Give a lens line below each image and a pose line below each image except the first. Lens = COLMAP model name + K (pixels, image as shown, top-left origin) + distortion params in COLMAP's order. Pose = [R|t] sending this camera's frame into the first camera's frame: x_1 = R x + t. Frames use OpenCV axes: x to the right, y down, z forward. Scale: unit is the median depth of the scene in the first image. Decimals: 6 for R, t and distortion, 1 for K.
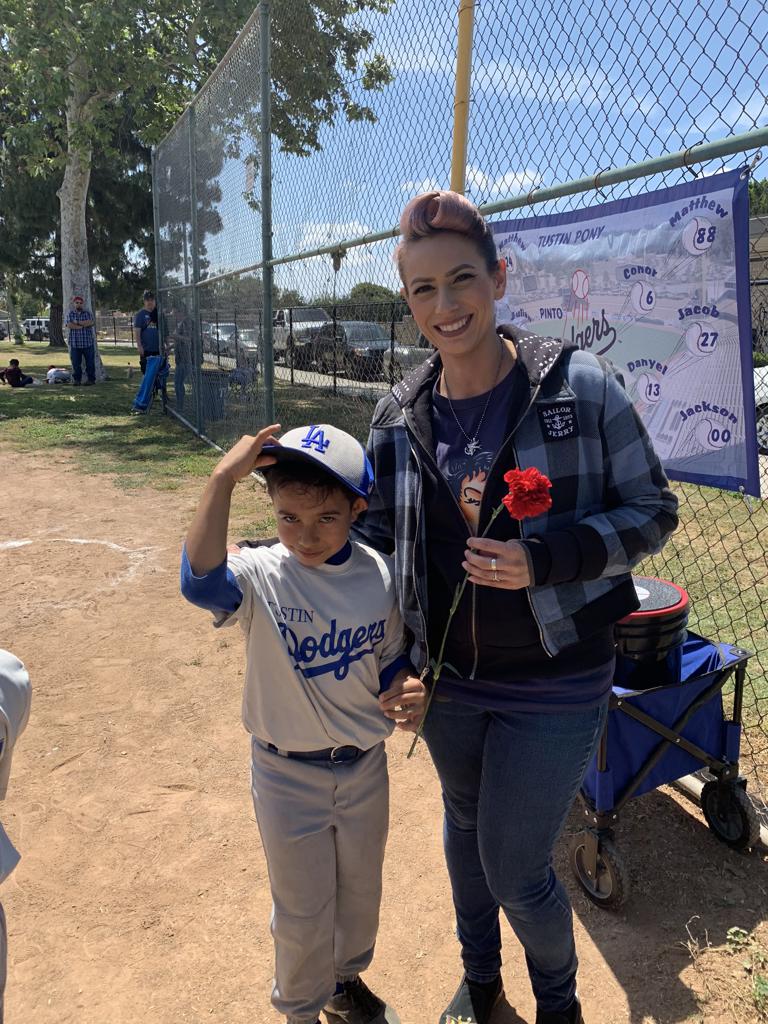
lens RADIAL K [[786.1, 0, 384.0], [0, 786.1, 512.0], [0, 0, 1]] dist [0.001715, 0.001035]
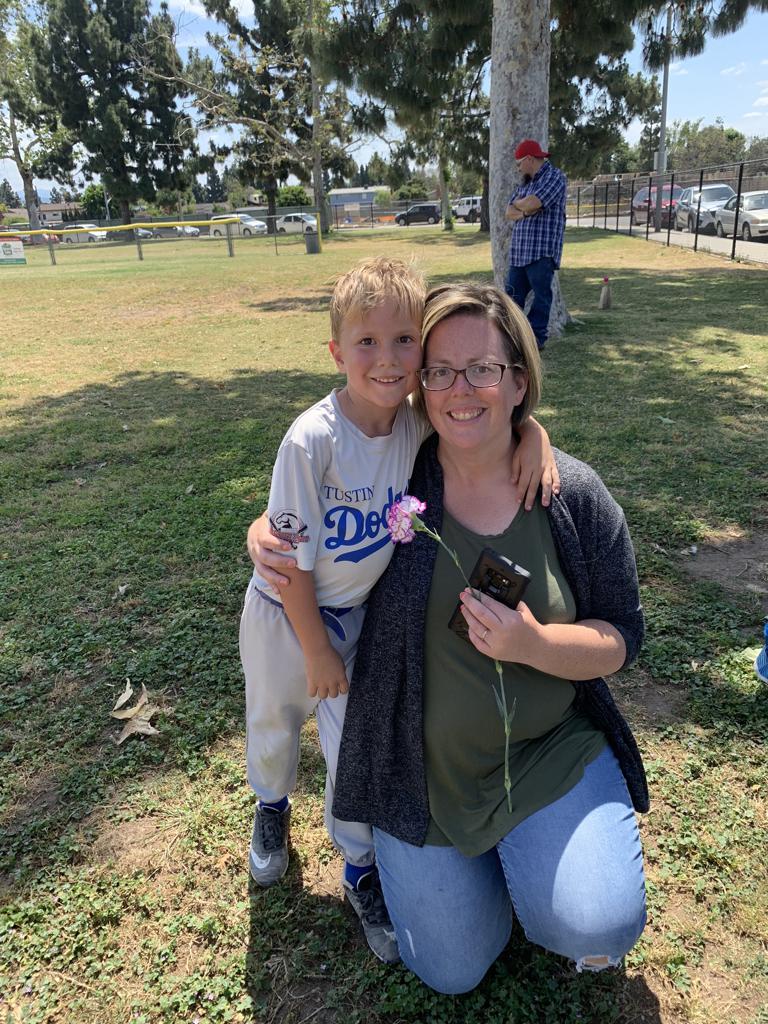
lens RADIAL K [[786.1, 0, 384.0], [0, 786.1, 512.0], [0, 0, 1]] dist [0.001715, 0.001035]
pose [[0.868135, 0.119879, -0.481633, -0.081669], [-0.045749, 0.985589, 0.162852, -0.051013], [0.494215, -0.119343, 0.861109, 0.208450]]
